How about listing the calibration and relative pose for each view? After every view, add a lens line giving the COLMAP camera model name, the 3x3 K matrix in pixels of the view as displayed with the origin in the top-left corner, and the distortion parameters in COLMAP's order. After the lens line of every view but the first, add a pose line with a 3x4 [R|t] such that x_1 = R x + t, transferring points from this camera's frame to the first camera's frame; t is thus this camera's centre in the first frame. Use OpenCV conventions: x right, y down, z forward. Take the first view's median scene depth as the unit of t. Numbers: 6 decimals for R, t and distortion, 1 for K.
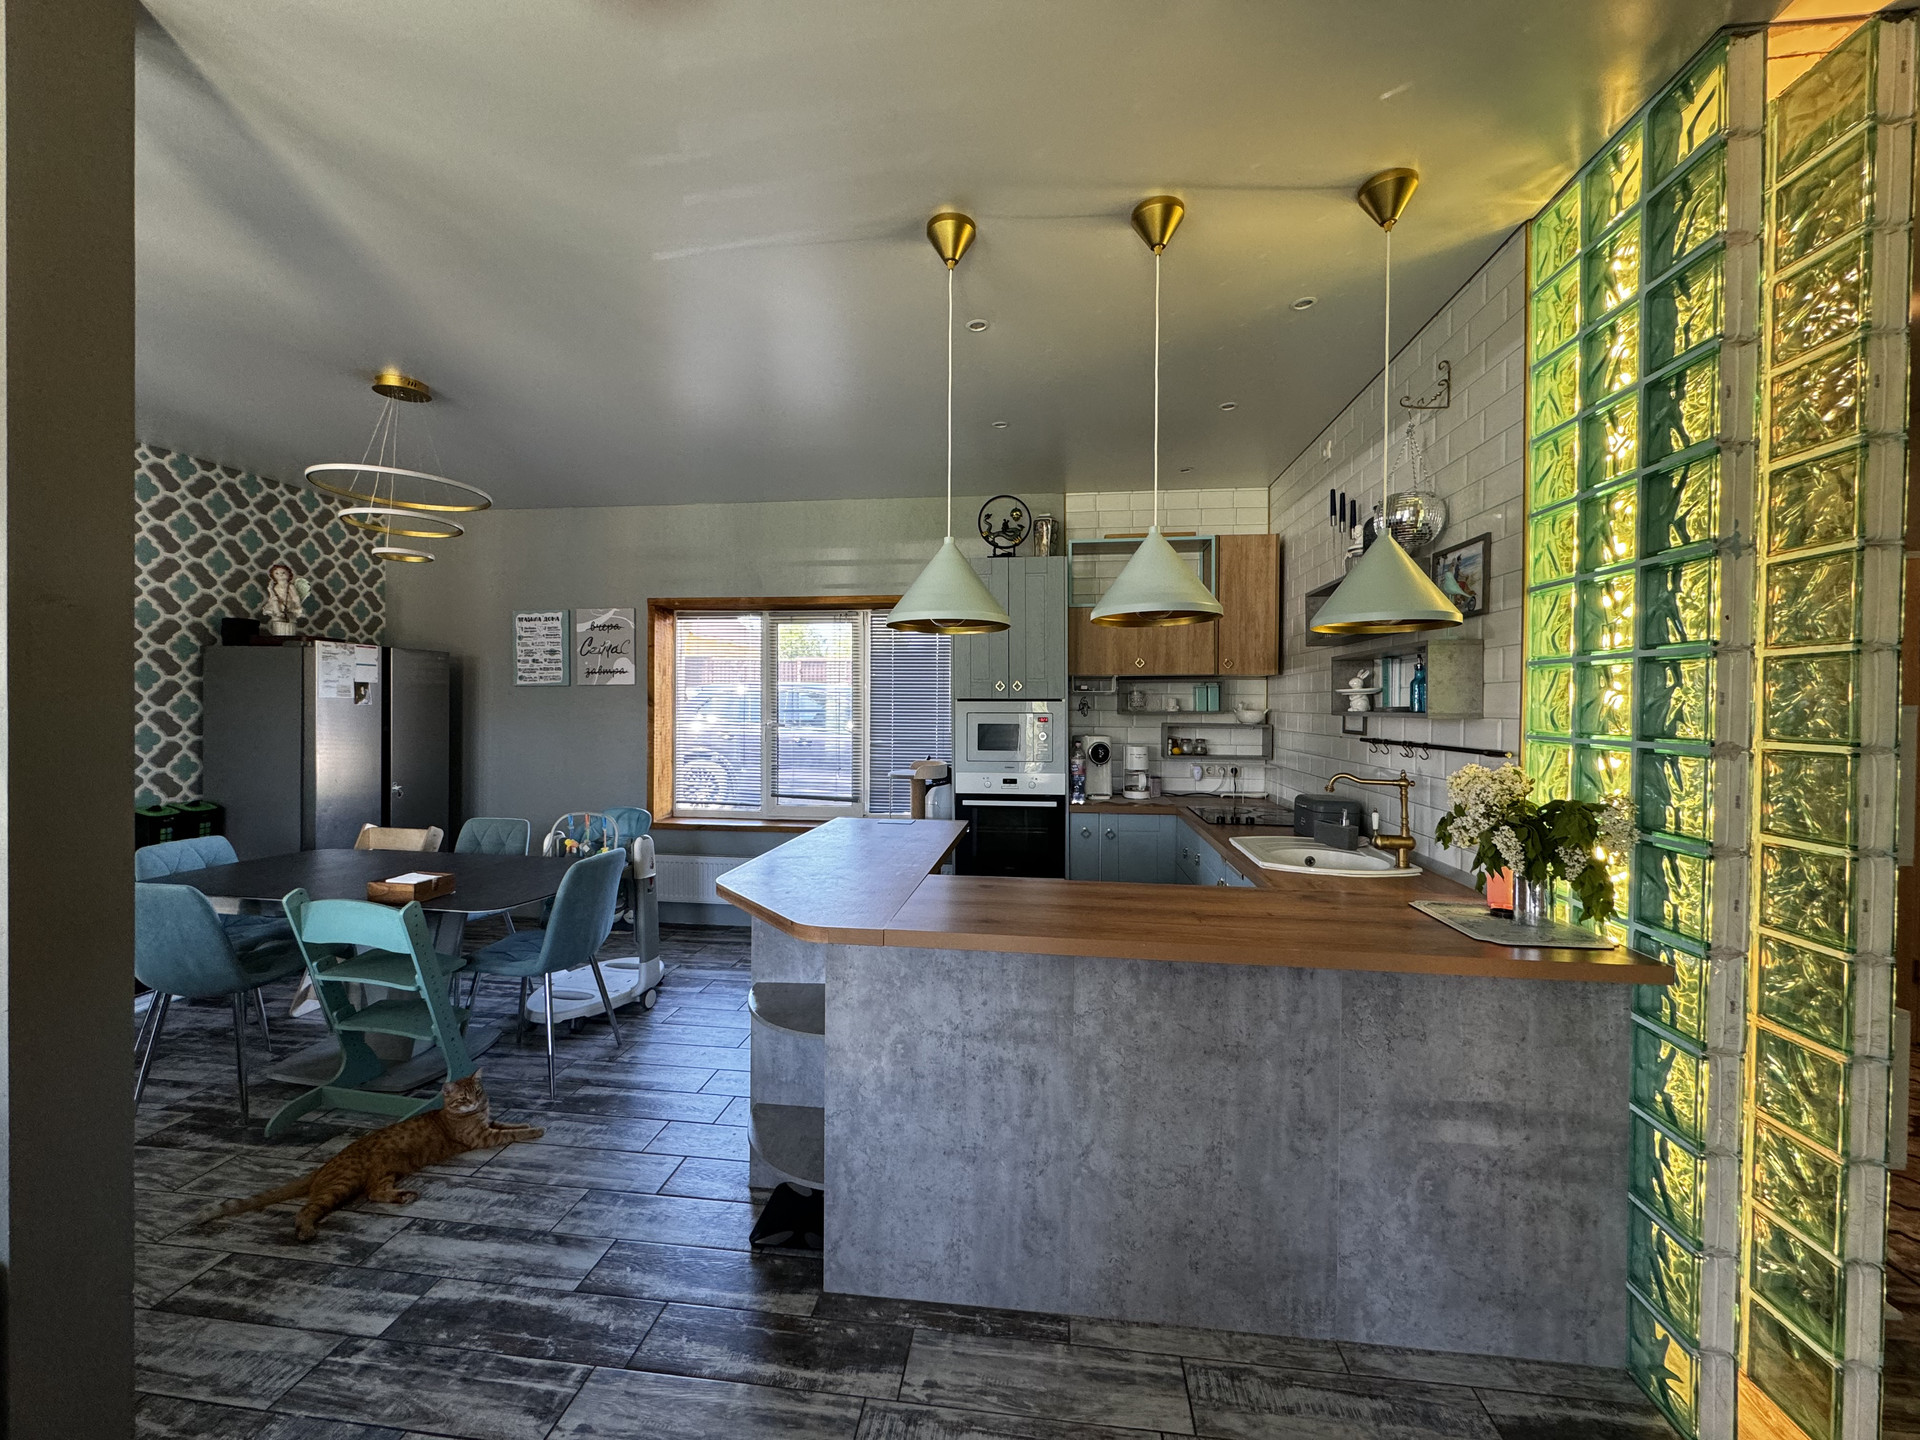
lens RADIAL K [[772.1, 0, 967.0], [0, 772.1, 722.1], [0, 0, 1]] dist [0.002296, -0.000705]
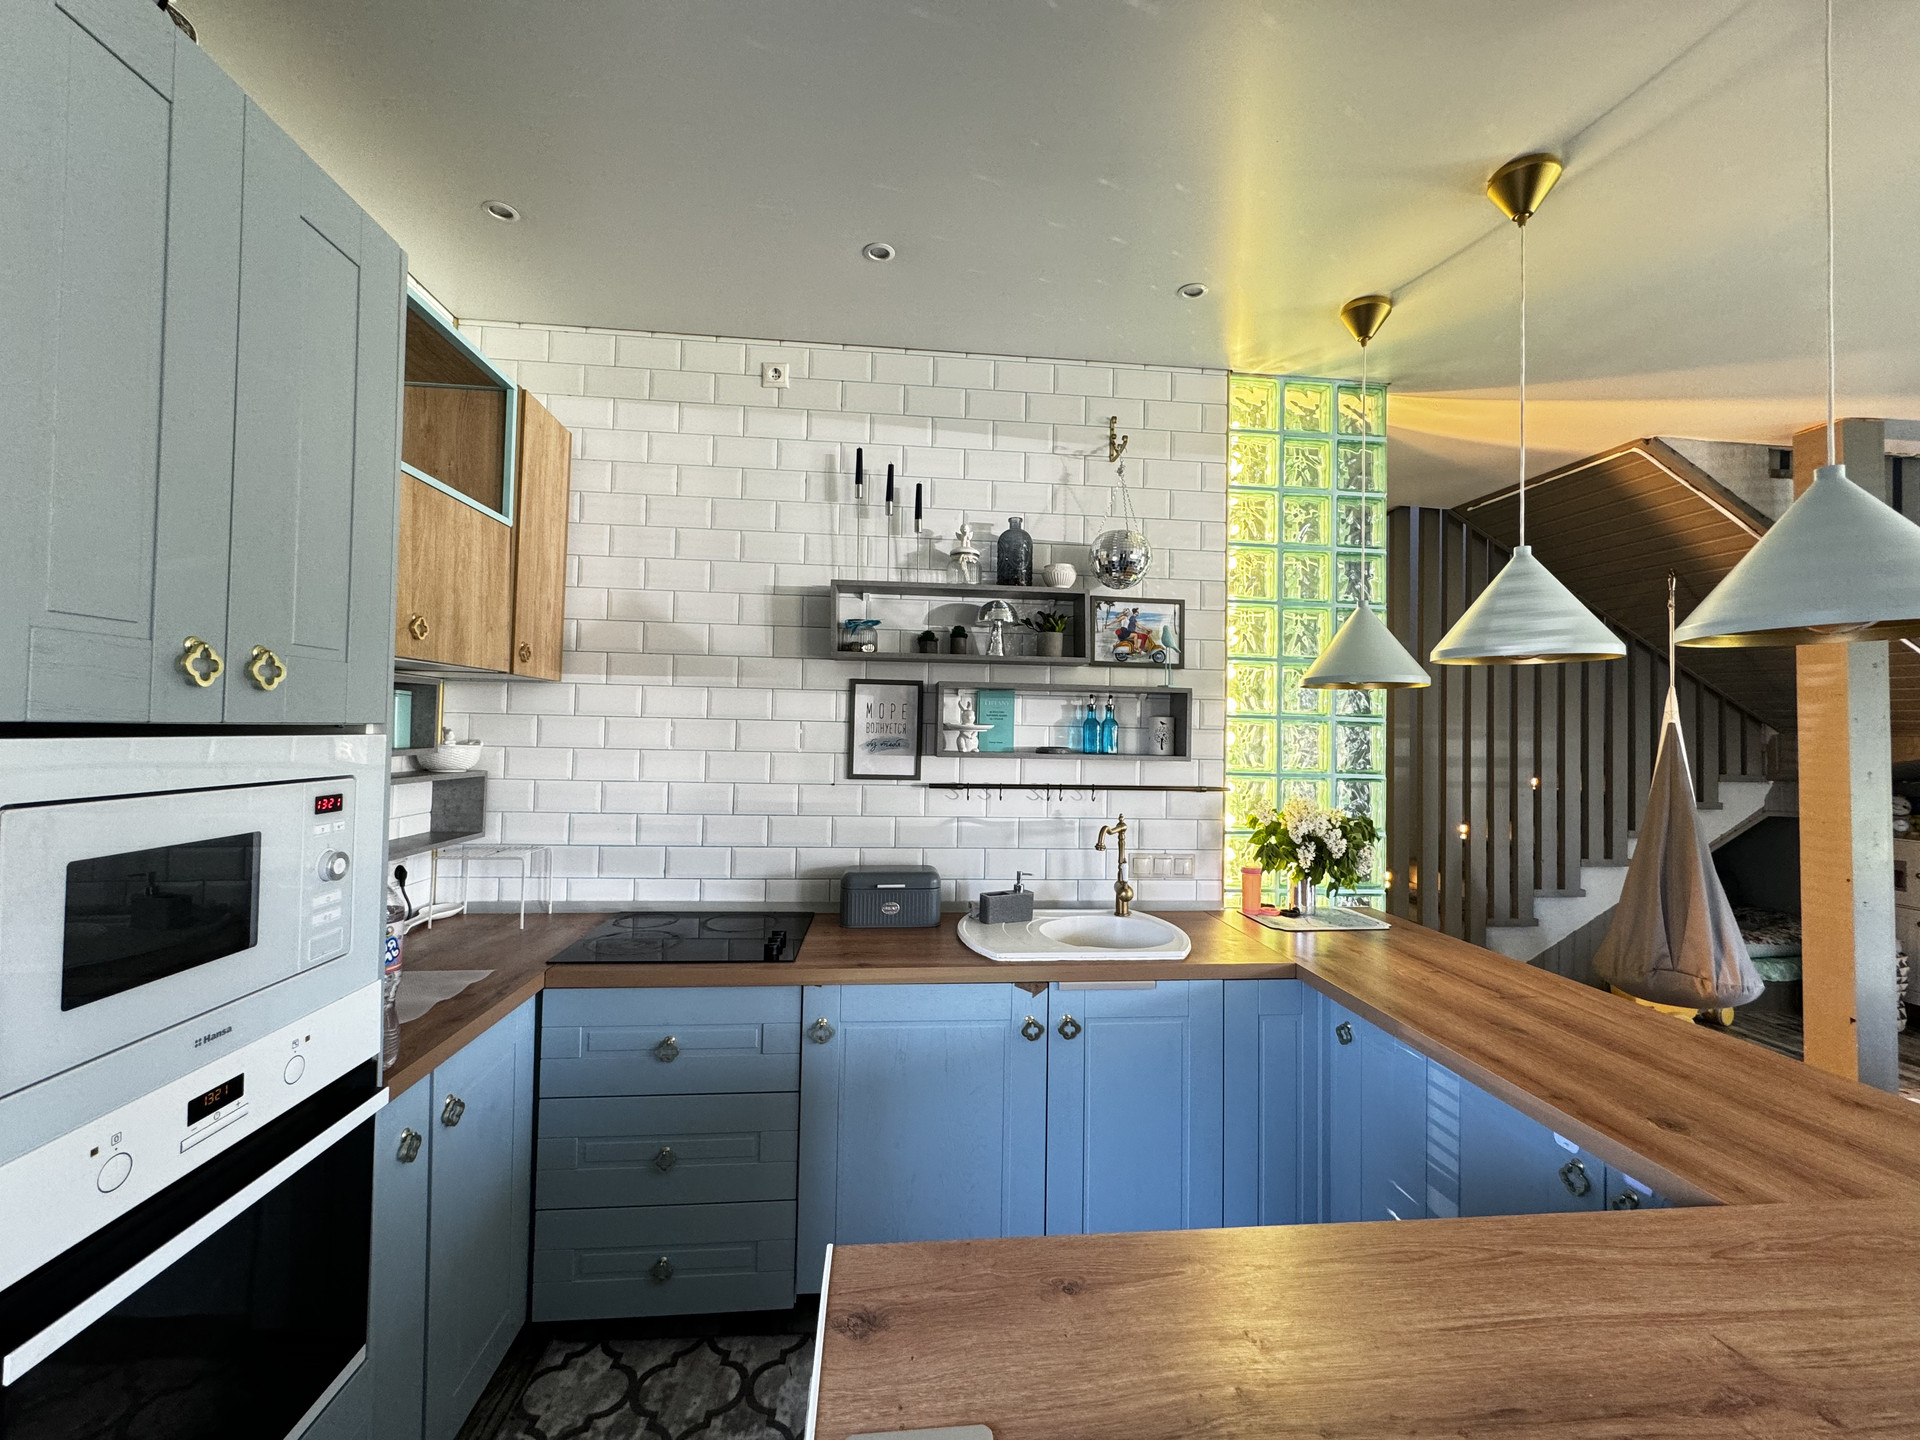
lens RADIAL K [[772.1, 0, 964.5], [0, 772.1, 718.7], [0, 0, 1]] dist [0.002296, -0.000705]
pose [[-0.209045, 0.006478, 0.977885, -0.398441], [0.003971, 0.999975, -0.005775, -0.059933], [-0.977898, 0.002676, -0.209065, 1.577538]]
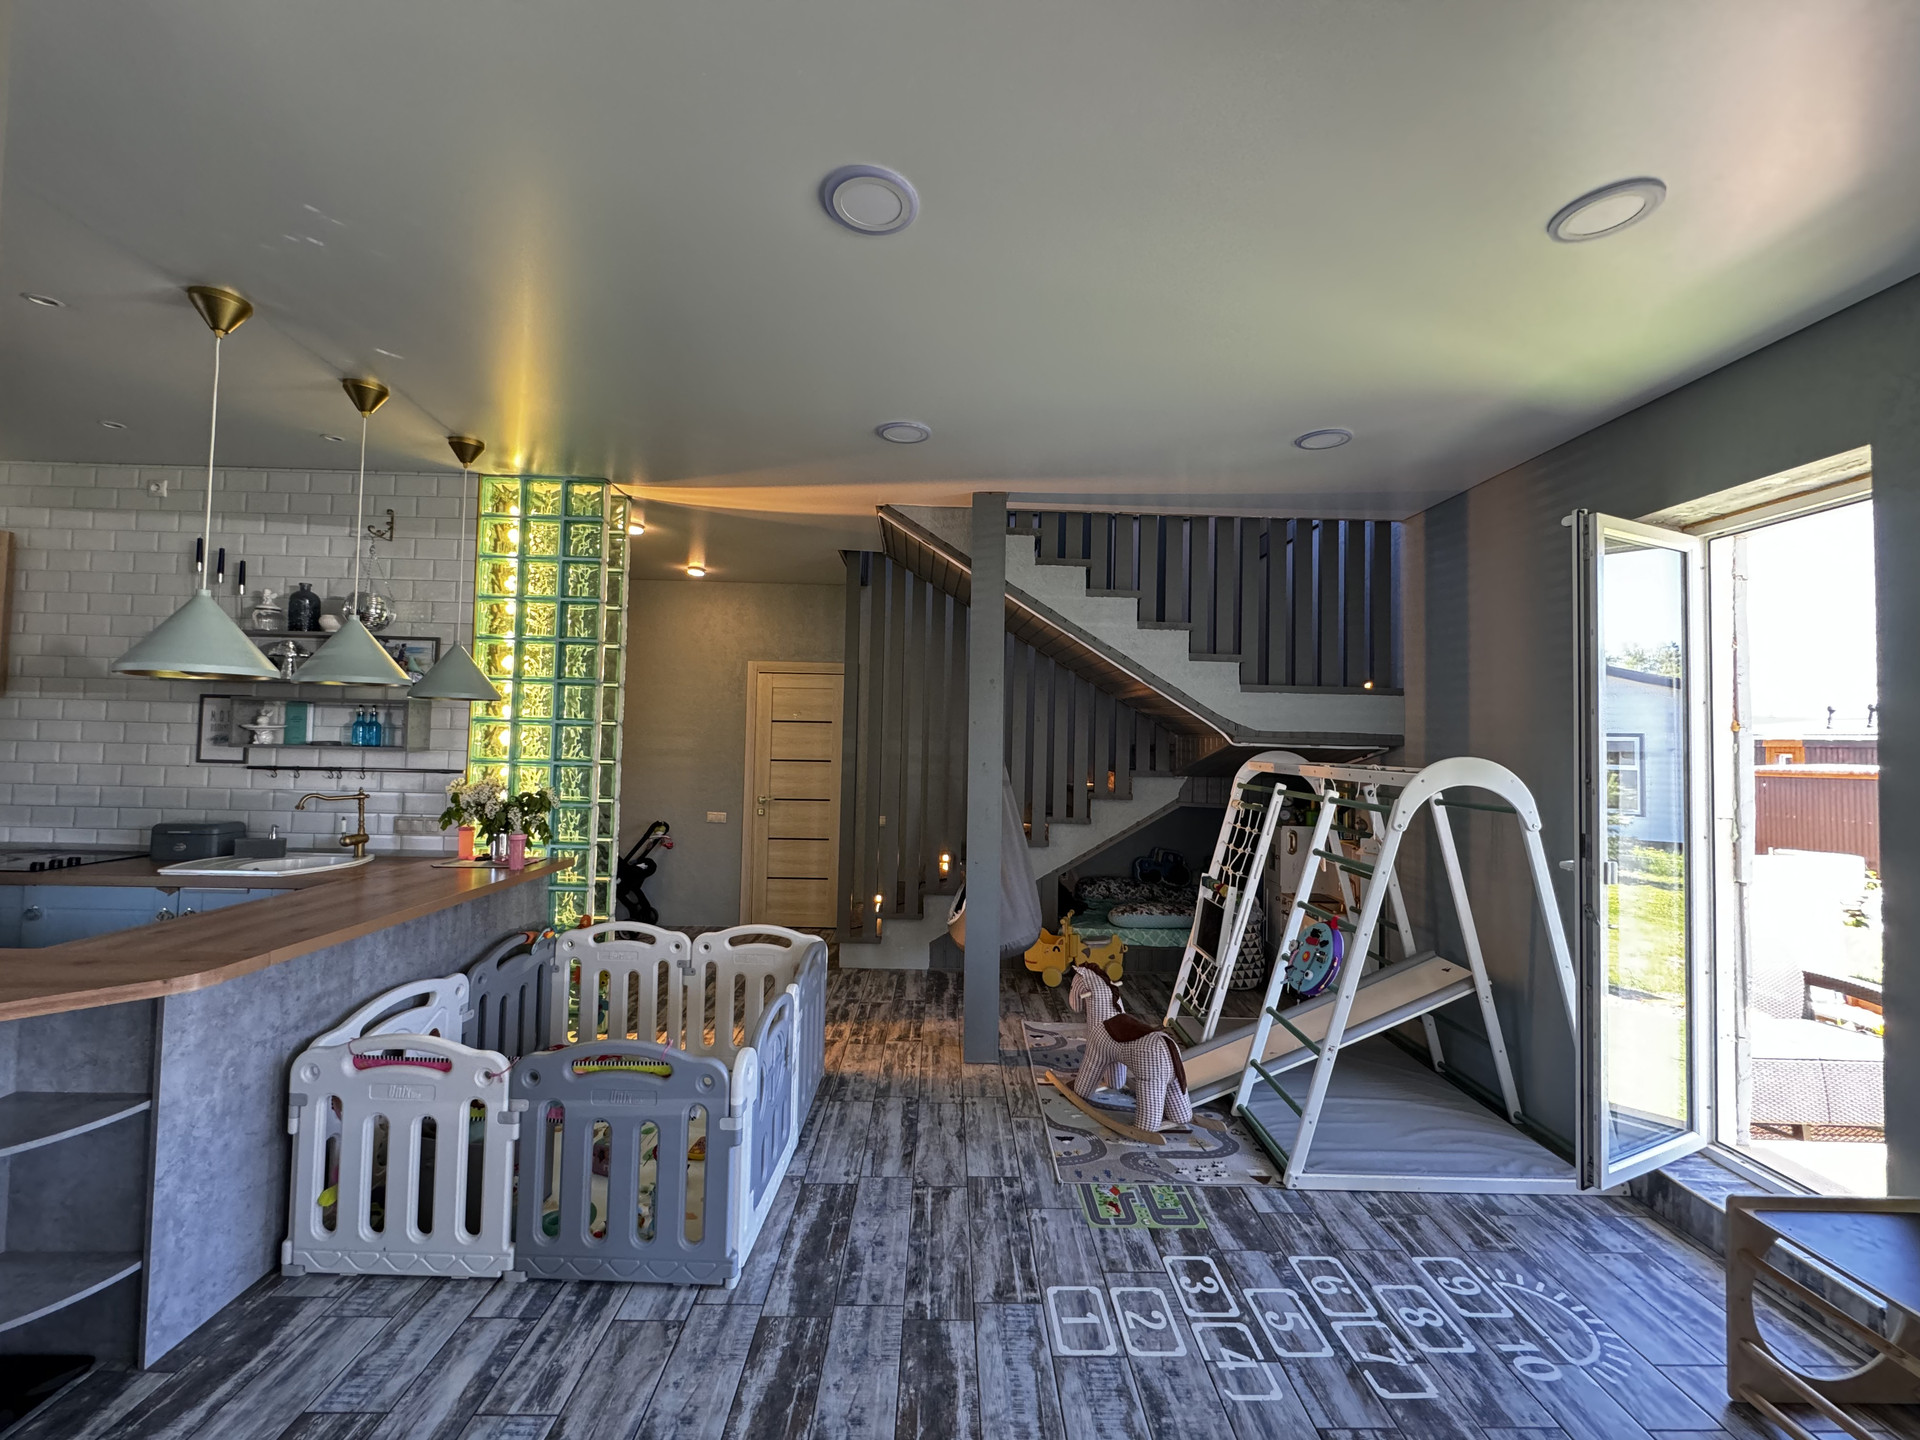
lens RADIAL K [[772.1, 0, 960.5], [0, 772.1, 716.9], [0, 0, 1]] dist [0.002296, -0.000705]
pose [[-0.128401, 0.013739, 0.991627, -1.112294], [0.001764, 0.999906, -0.013625, -0.051118], [-0.991721, 0.000000, -0.128413, 0.104718]]
